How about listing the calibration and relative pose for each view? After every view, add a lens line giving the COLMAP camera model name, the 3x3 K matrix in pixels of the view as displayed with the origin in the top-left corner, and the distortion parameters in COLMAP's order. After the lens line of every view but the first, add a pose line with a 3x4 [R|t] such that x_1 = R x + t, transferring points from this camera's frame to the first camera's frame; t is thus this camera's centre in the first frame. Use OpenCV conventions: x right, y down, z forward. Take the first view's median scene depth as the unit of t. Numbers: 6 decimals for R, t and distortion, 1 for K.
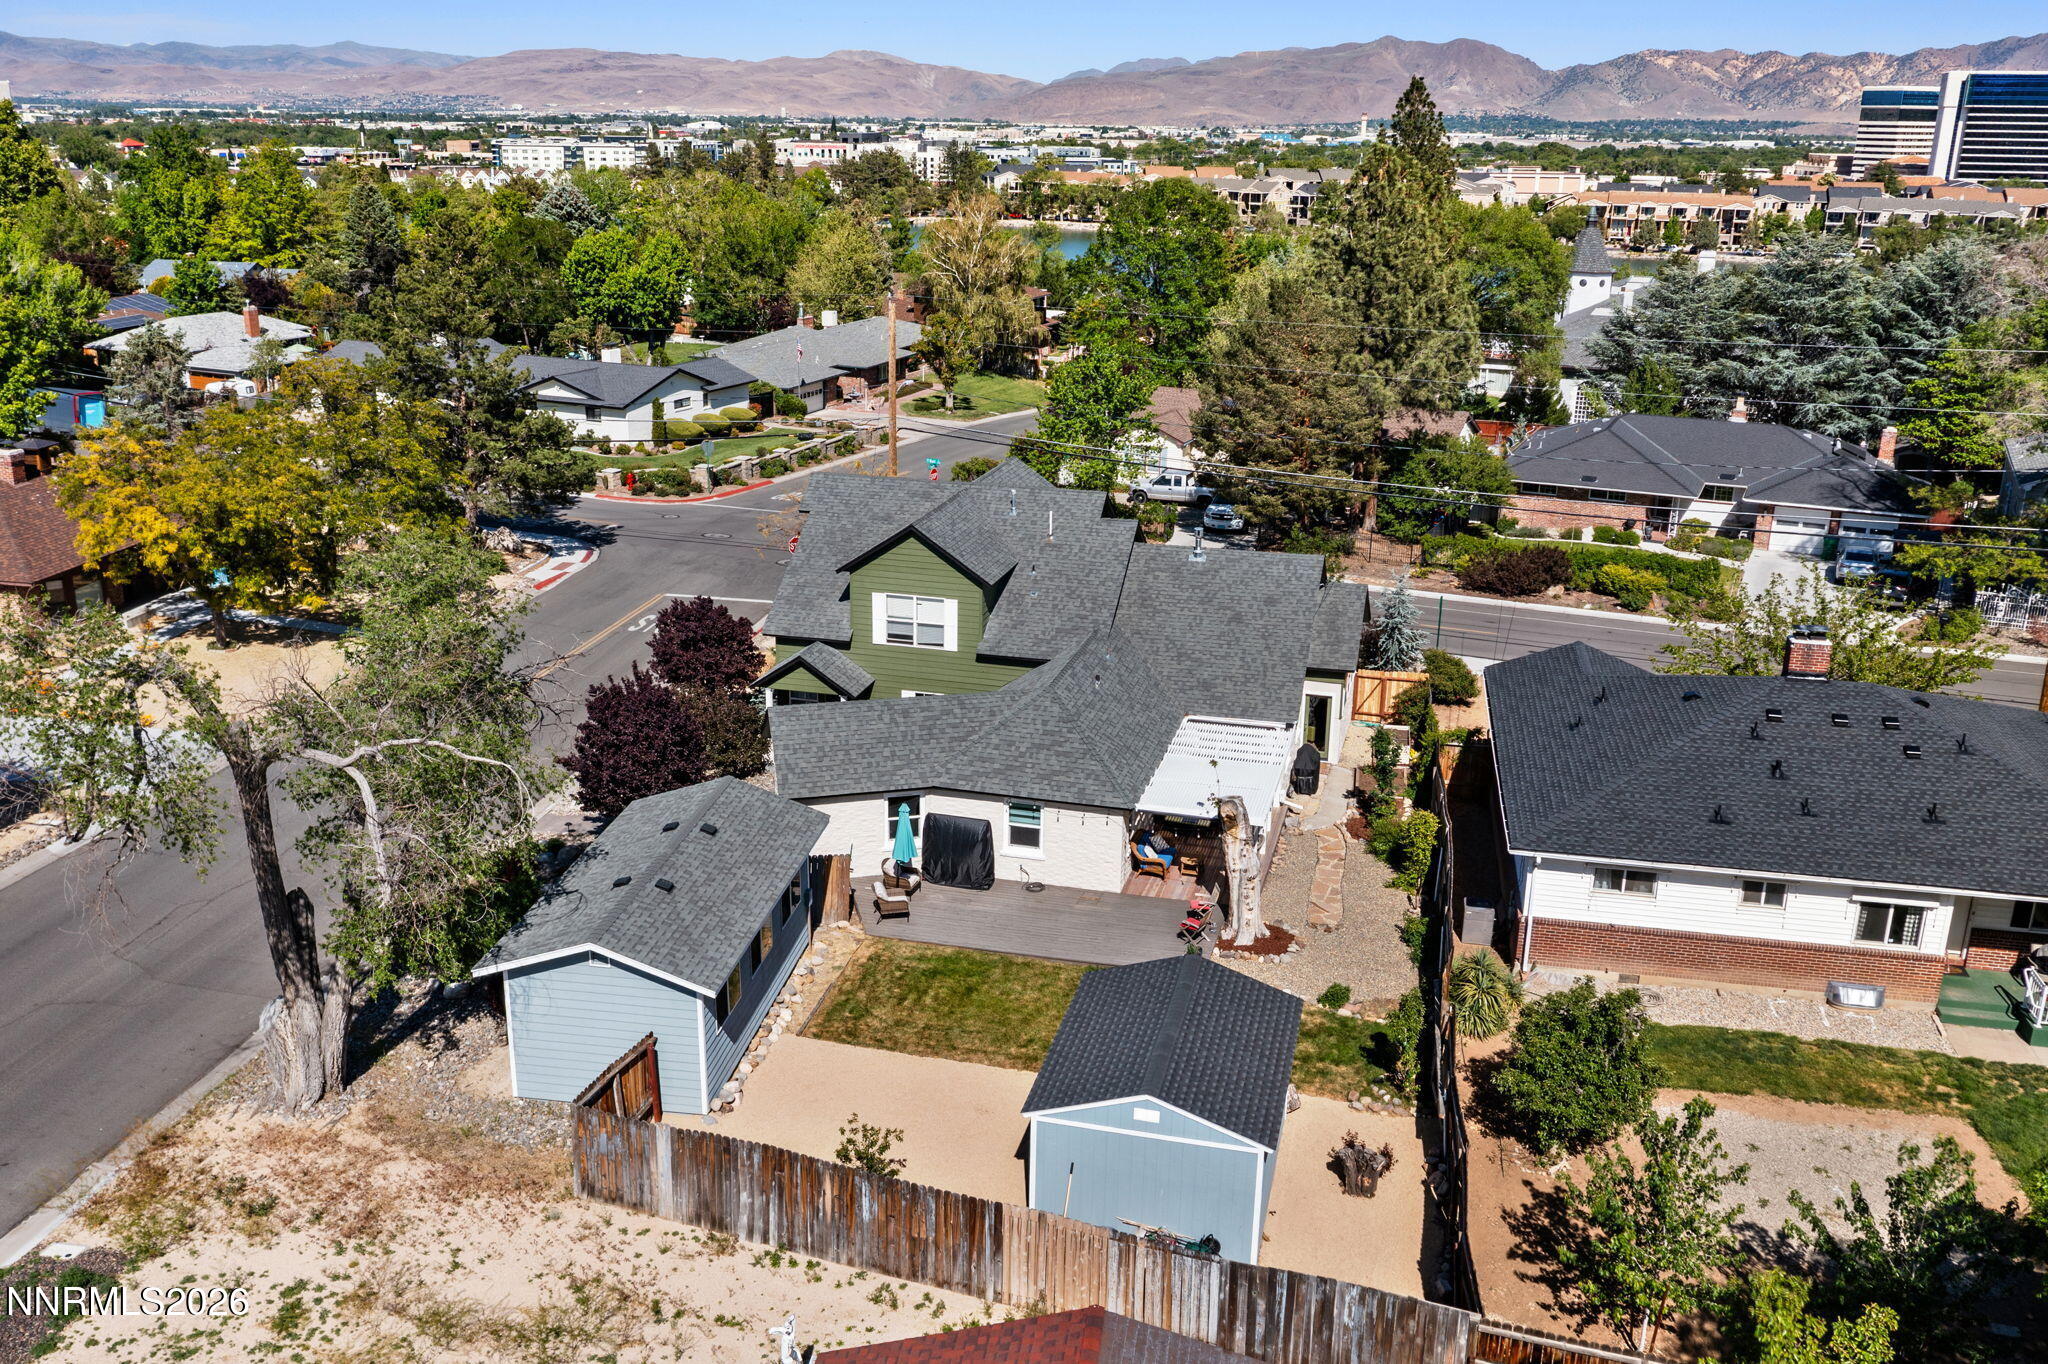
lens RADIAL K [[1754.3, 0, 1024.0], [0, 1754.3, 682.0], [0, 0, 1]] dist [-0.006932, 0.011227]
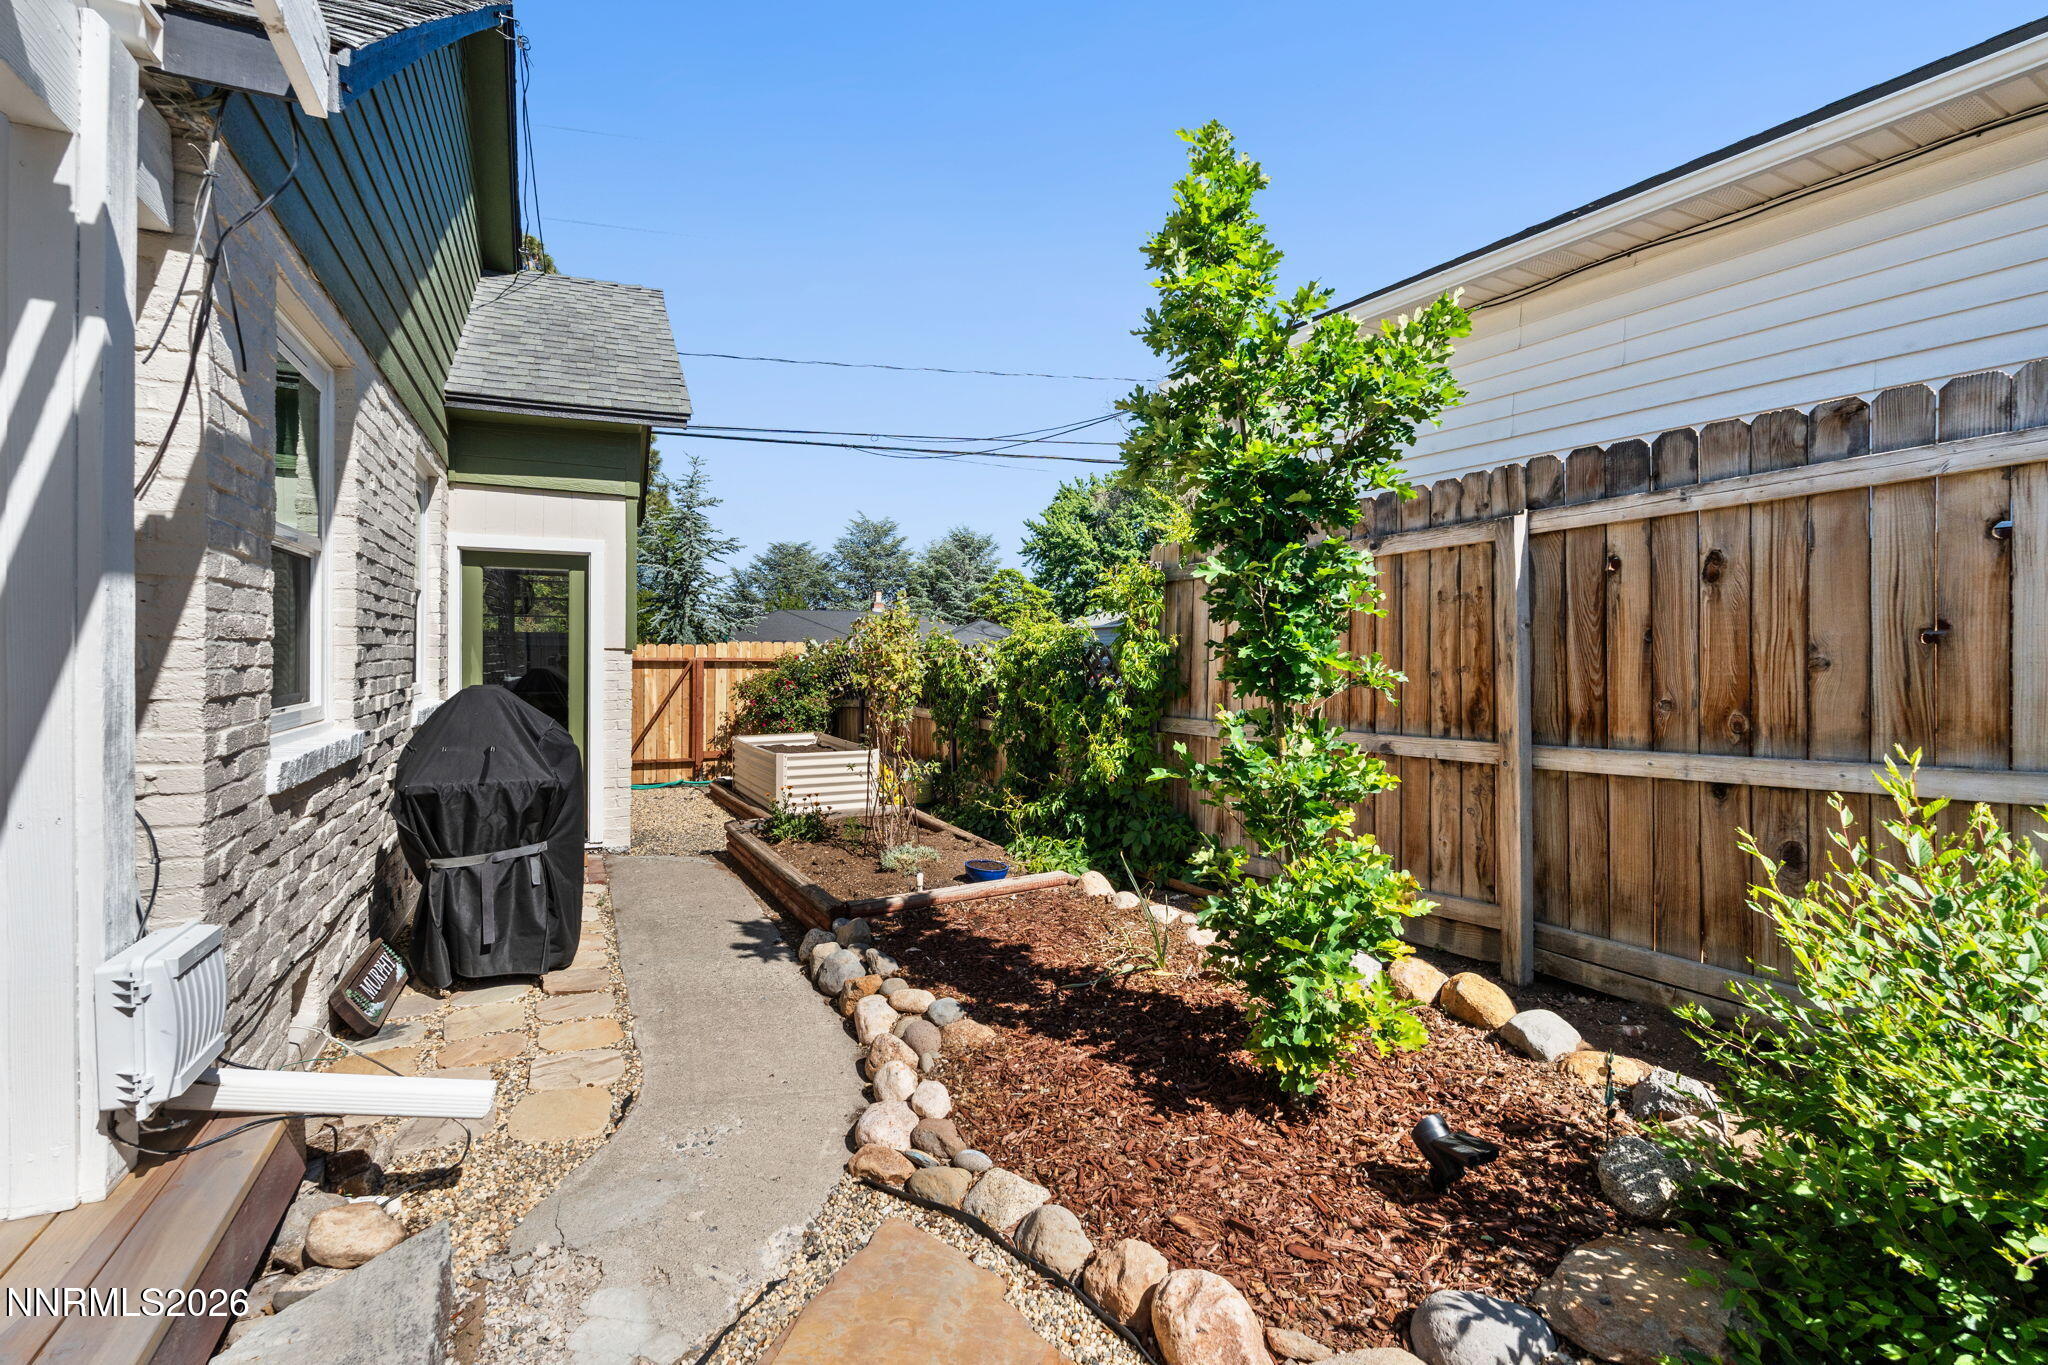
lens RADIAL K [[910.5, 0, 1034.4], [0, 910.5, 663.4], [0, 0, 1]] dist [-0.004686, 0.000080]
pose [[0.748316, -0.014019, 0.663194, 0.085100], [0.206663, 0.954945, -0.213003, 0.037894], [-0.630328, 0.296451, 0.717498, 0.537466]]
